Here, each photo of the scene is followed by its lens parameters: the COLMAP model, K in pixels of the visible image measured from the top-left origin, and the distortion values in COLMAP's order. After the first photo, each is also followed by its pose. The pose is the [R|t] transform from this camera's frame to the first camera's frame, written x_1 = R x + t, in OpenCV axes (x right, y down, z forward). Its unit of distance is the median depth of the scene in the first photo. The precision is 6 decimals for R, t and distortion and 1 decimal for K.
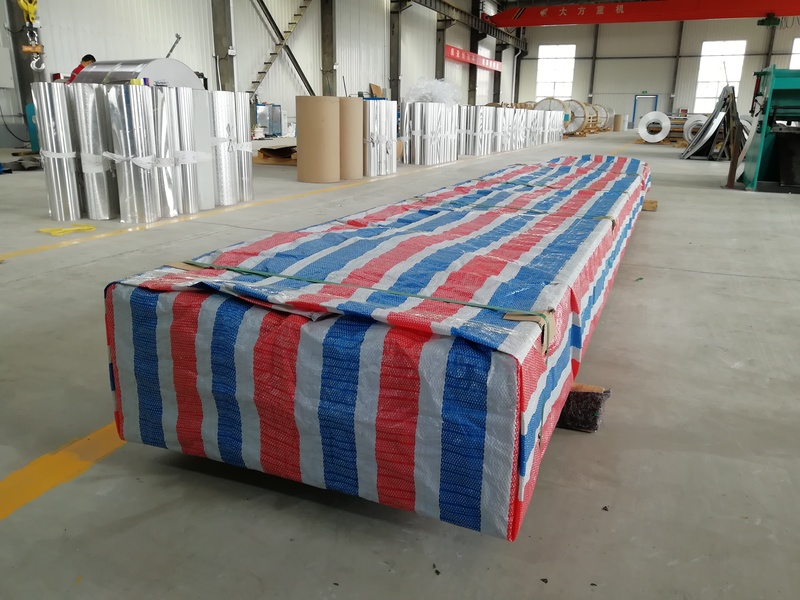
lens RADIAL K [[651.7, 0, 402.5], [0, 651.7, 300.3], [0, 0, 1]] dist [-0.008720, 0.032993]
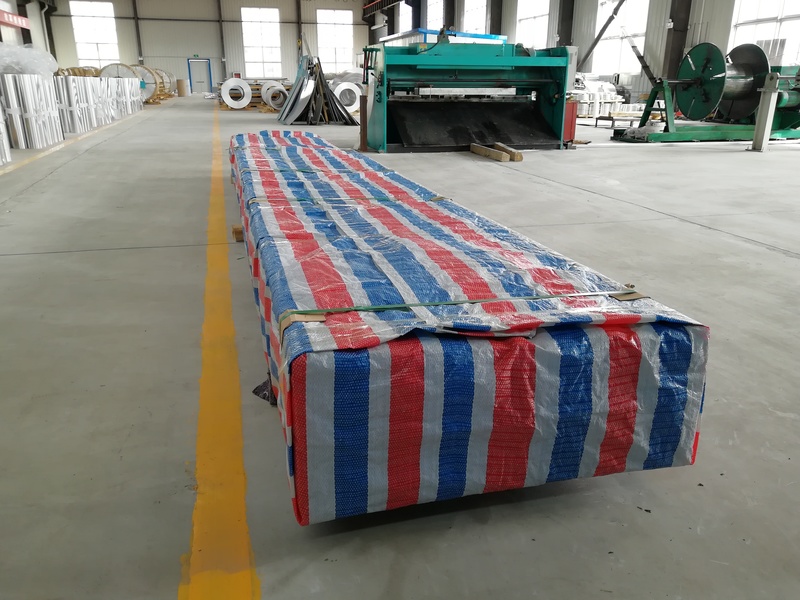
lens RADIAL K [[651.7, 0, 402.5], [0, 651.7, 300.3], [0, 0, 1]] dist [-0.008720, 0.032993]
pose [[0.795767, -0.205811, 0.569558, -0.485015], [0.175582, 0.978494, 0.108263, -0.098232], [-0.579591, 0.013853, 0.814790, 0.131229]]
